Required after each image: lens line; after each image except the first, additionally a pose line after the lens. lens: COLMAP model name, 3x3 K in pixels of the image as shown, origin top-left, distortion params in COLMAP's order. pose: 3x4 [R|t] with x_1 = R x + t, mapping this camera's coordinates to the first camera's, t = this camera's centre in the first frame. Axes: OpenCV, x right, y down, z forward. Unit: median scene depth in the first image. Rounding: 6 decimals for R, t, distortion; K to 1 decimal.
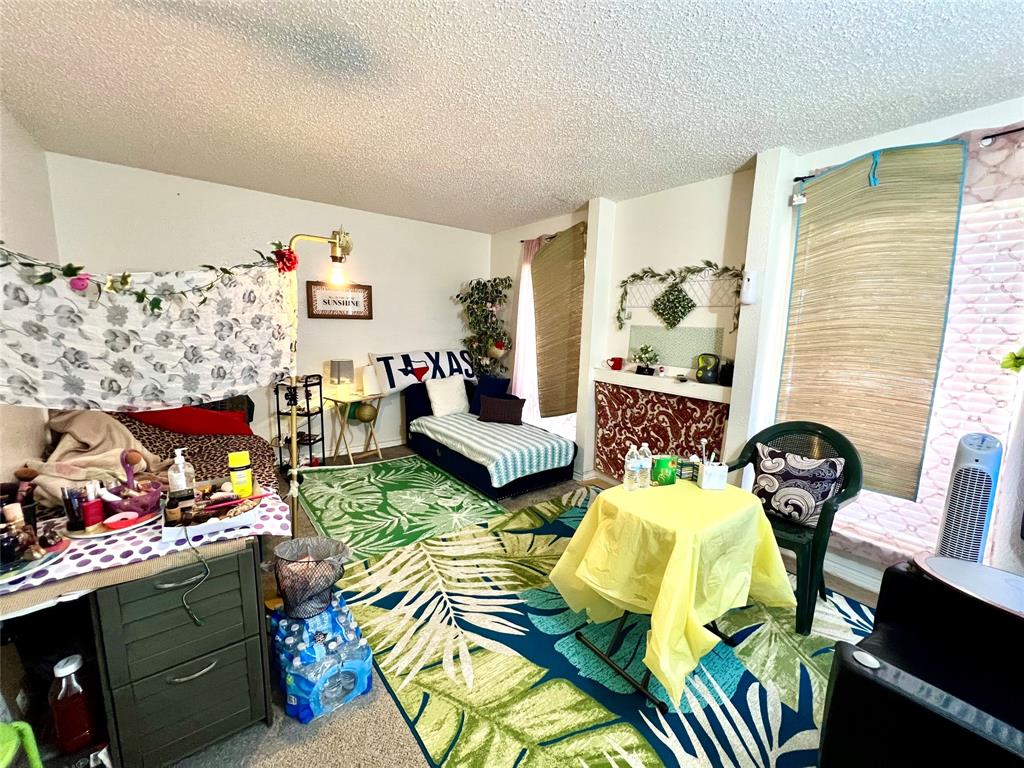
lens RADIAL K [[410.3, 0, 516.4], [0, 410.3, 382.7], [0, 0, 1]] dist [0.001091, 0.000142]
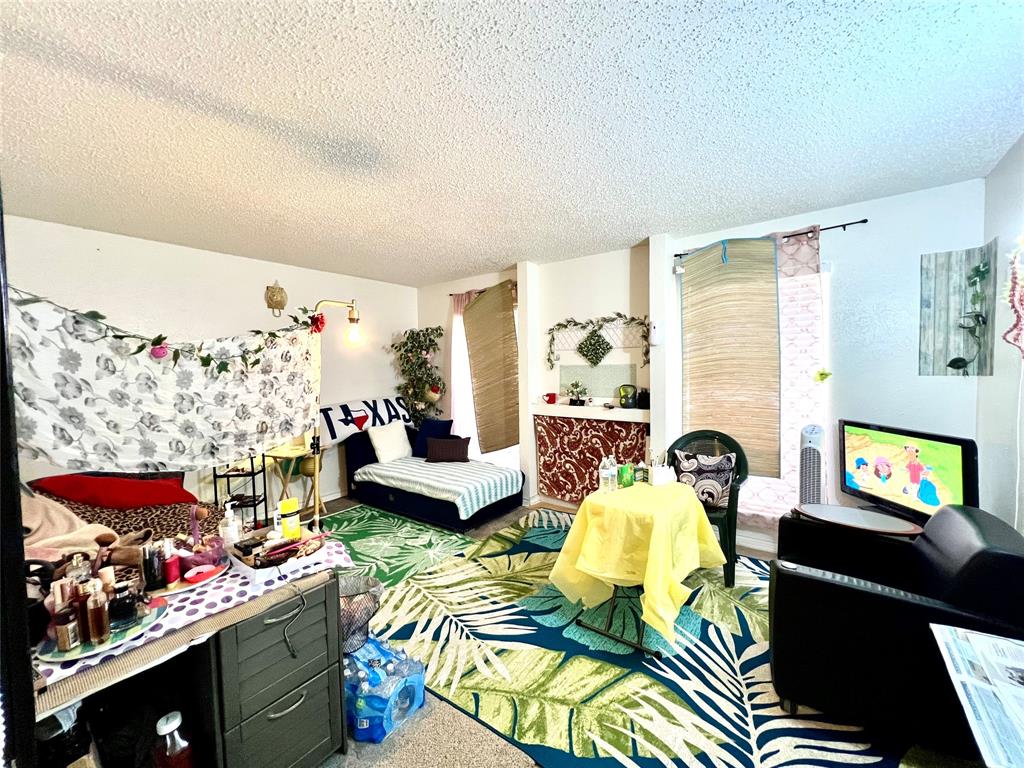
lens RADIAL K [[410.3, 0, 515.1], [0, 410.3, 382.9], [0, 0, 1]] dist [0.001091, 0.000142]
pose [[0.961982, -0.059422, 0.266570, -0.279873], [0.086251, 0.992192, -0.090087, 0.010605], [-0.259135, 0.109654, 0.959596, -0.167787]]
